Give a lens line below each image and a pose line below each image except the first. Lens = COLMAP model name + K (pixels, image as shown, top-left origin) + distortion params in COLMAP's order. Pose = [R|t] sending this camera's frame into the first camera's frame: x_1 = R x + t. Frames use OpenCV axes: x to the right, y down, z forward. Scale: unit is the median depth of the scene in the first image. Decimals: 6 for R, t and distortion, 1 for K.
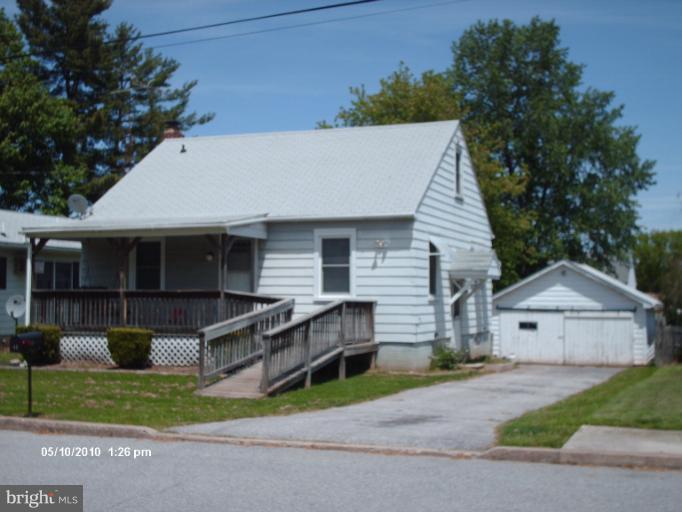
lens RADIAL K [[960.2, 0, 341.0], [0, 960.2, 256.0], [0, 0, 1]] dist [-0.033340, -0.053183]
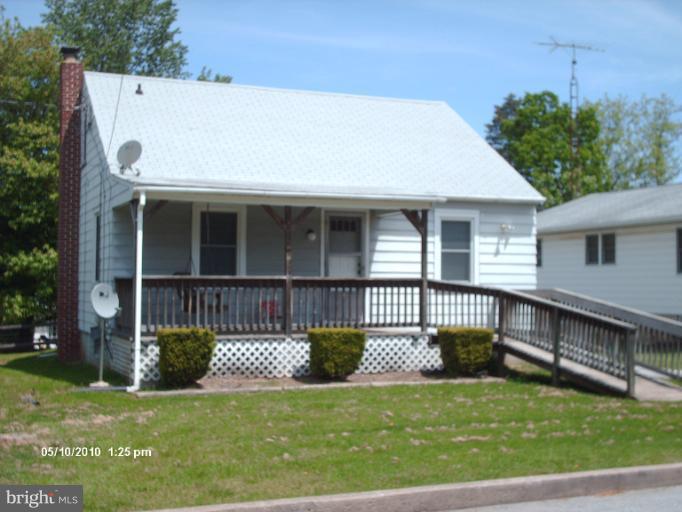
lens RADIAL K [[960.2, 0, 341.0], [0, 960.2, 256.0], [0, 0, 1]] dist [-0.033340, -0.053183]
pose [[0.725640, 0.020568, 0.687767, -0.703339], [-0.029727, 0.999557, 0.001471, 0.016711], [-0.687432, -0.021513, 0.725930, 0.425919]]
